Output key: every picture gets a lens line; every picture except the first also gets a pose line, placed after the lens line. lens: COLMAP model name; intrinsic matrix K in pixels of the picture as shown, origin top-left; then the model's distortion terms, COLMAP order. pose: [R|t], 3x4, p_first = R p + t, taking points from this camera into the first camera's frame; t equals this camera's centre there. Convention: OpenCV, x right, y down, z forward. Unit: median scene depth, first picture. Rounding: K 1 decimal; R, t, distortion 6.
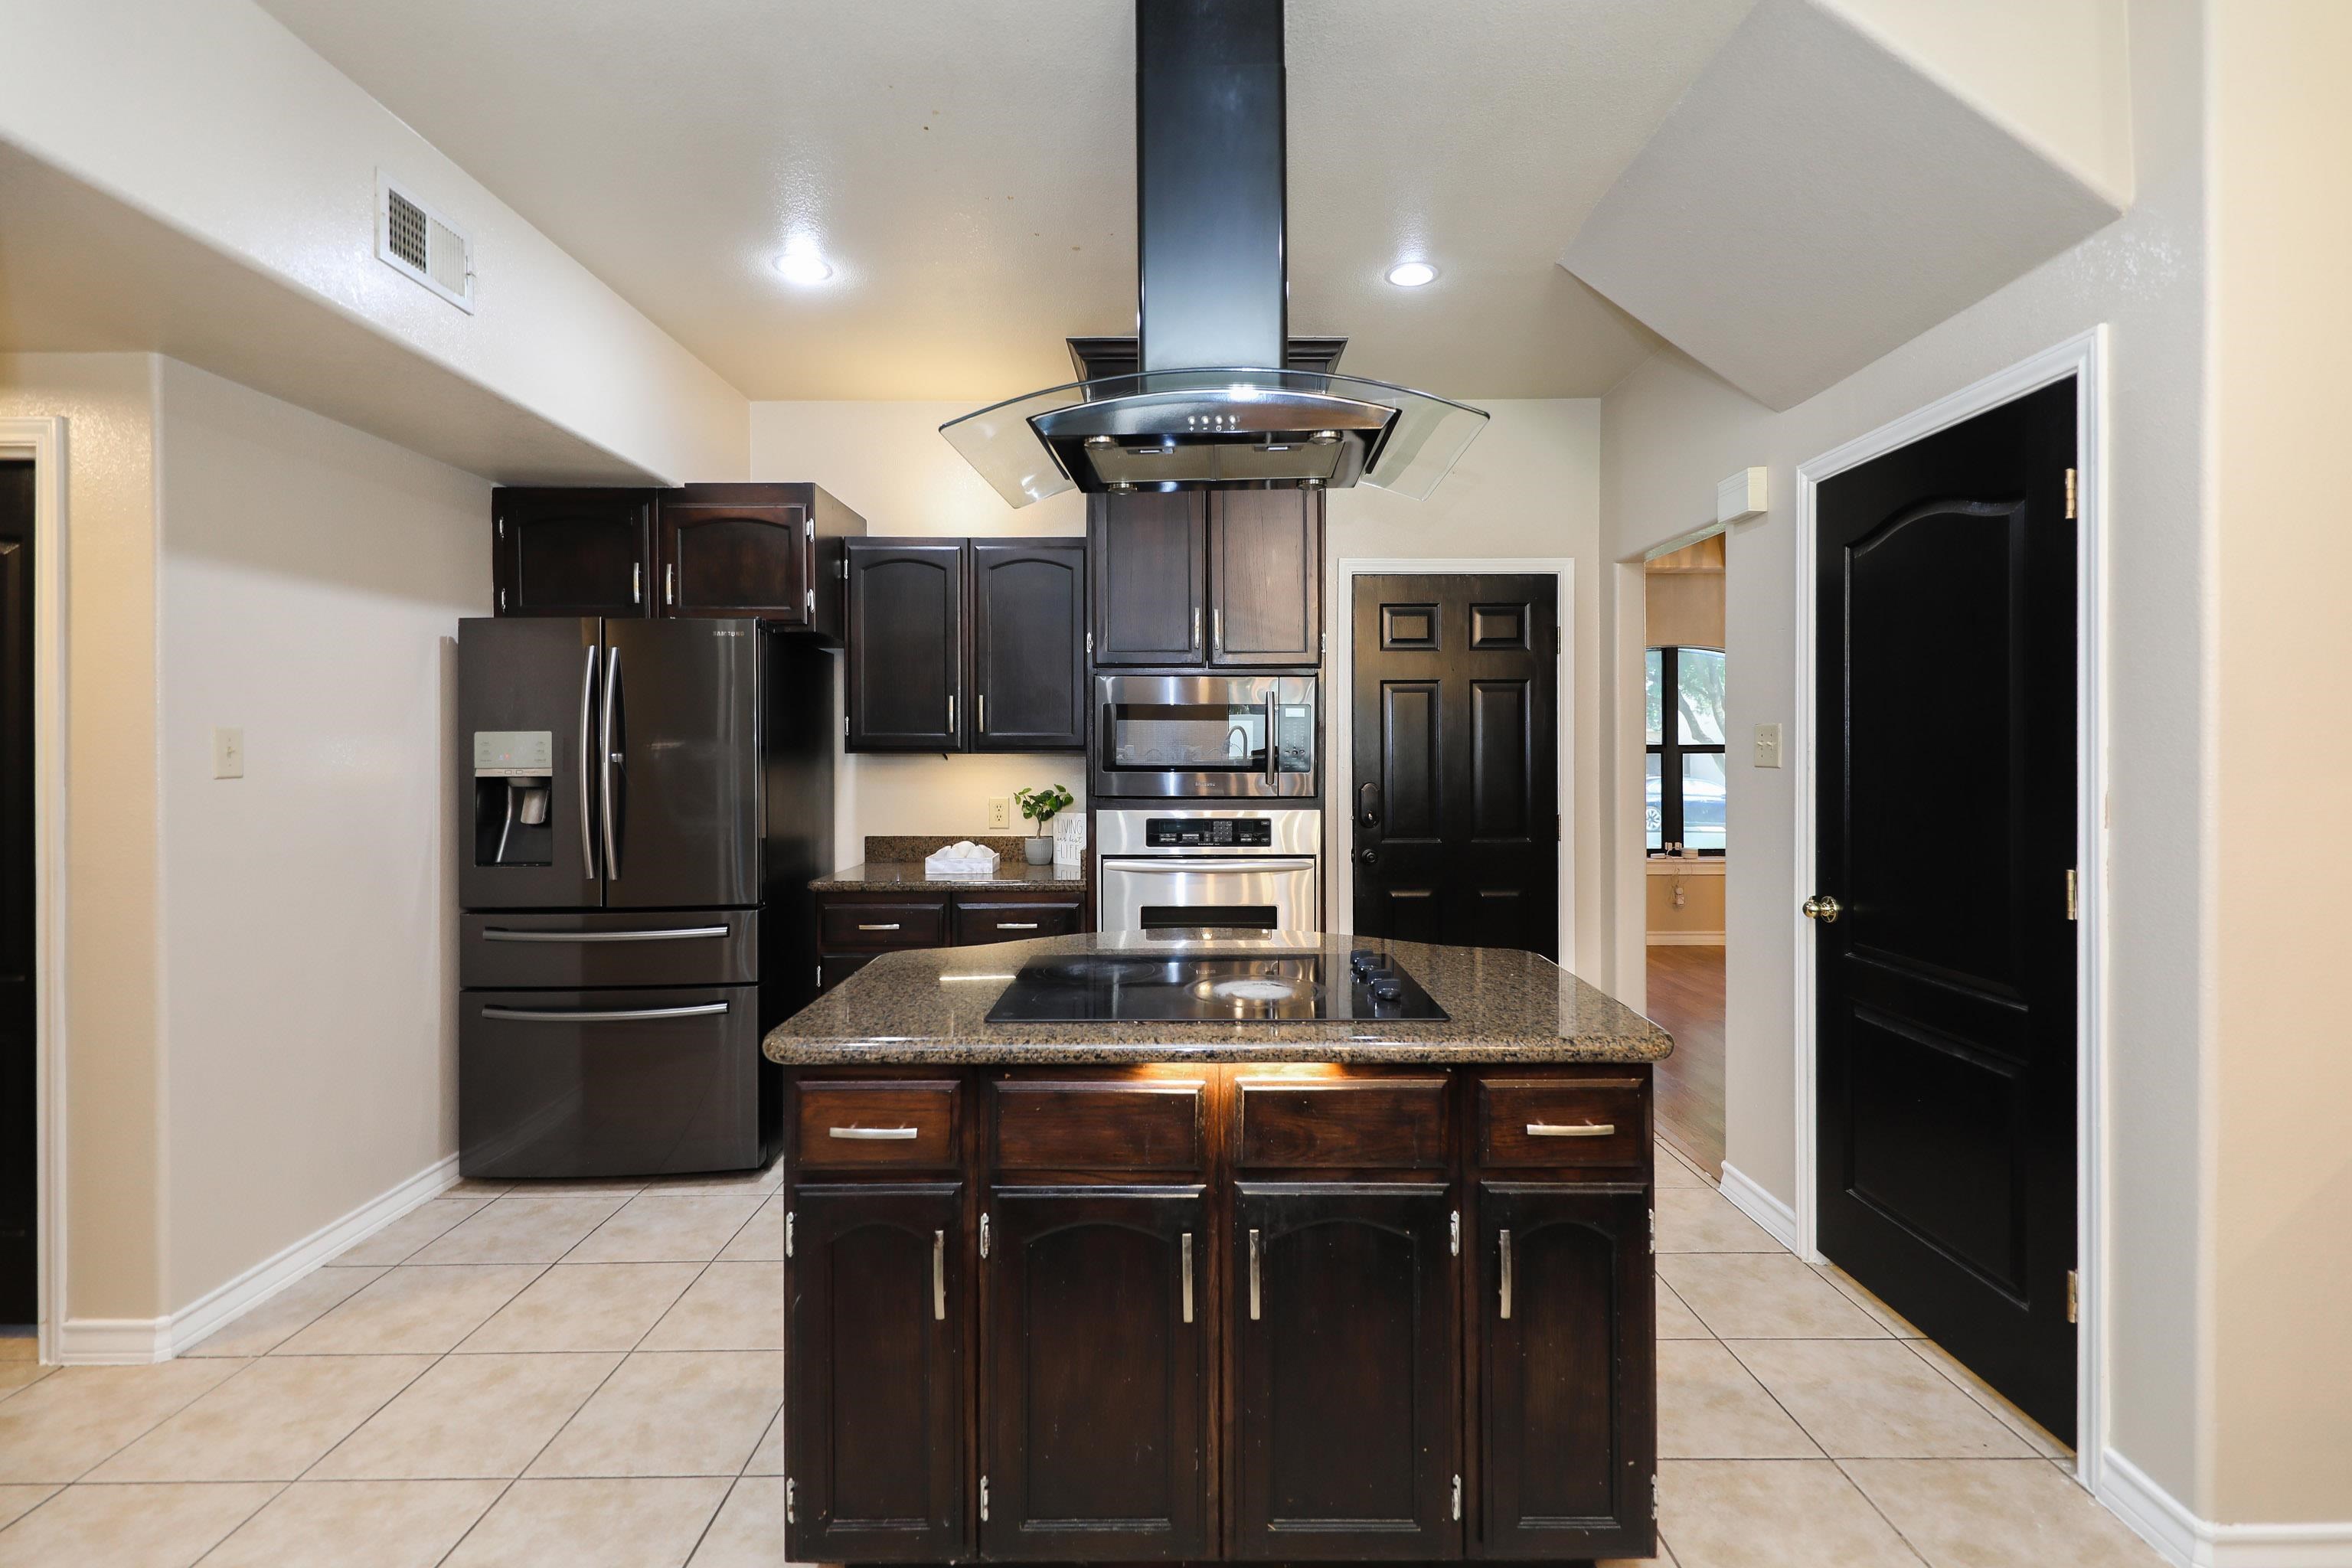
lens RADIAL K [[1052.2, 0, 1176.2], [0, 1052.2, 738.3], [0, 0, 1]] dist [-0.000096, 0.000204]
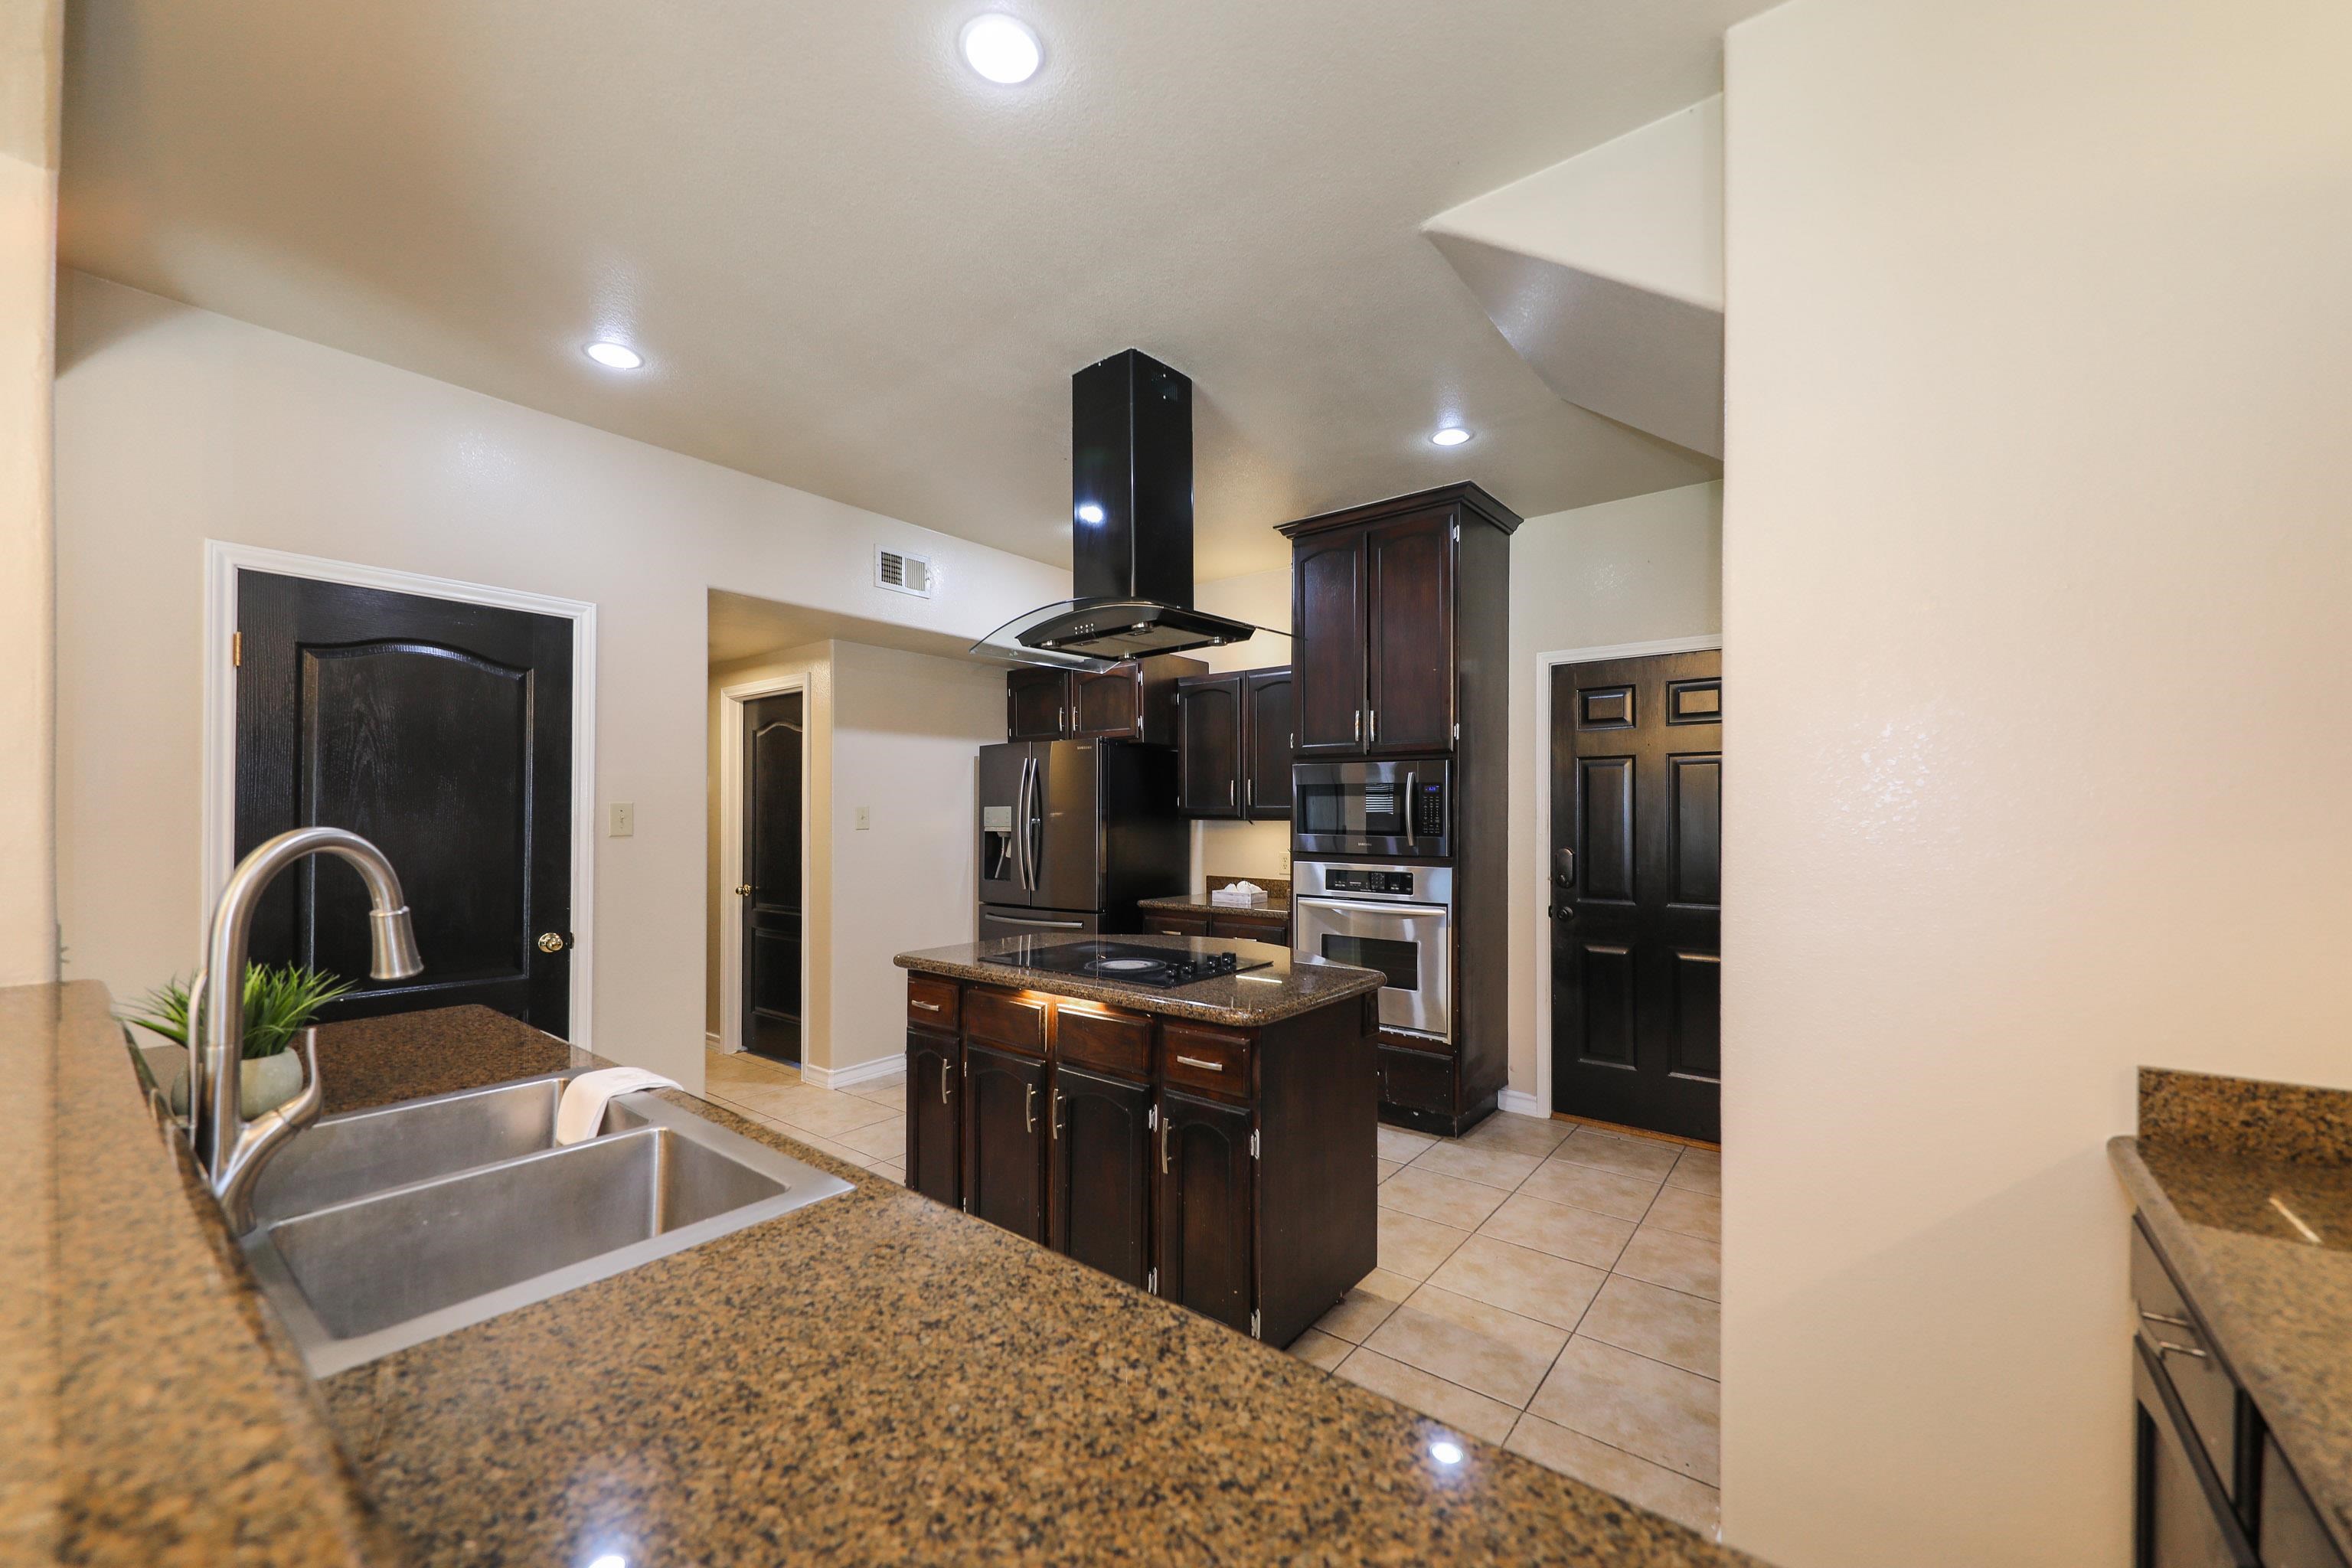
lens RADIAL K [[924.4, 0, 1183.4], [0, 924.4, 805.1], [0, 0, 1]] dist [-0.002781, -0.000445]
pose [[0.777259, -0.005379, -0.629158, 0.585830], [0.004713, 0.999985, -0.002728, -0.003189], [0.629163, -0.000845, 0.777273, -0.037544]]
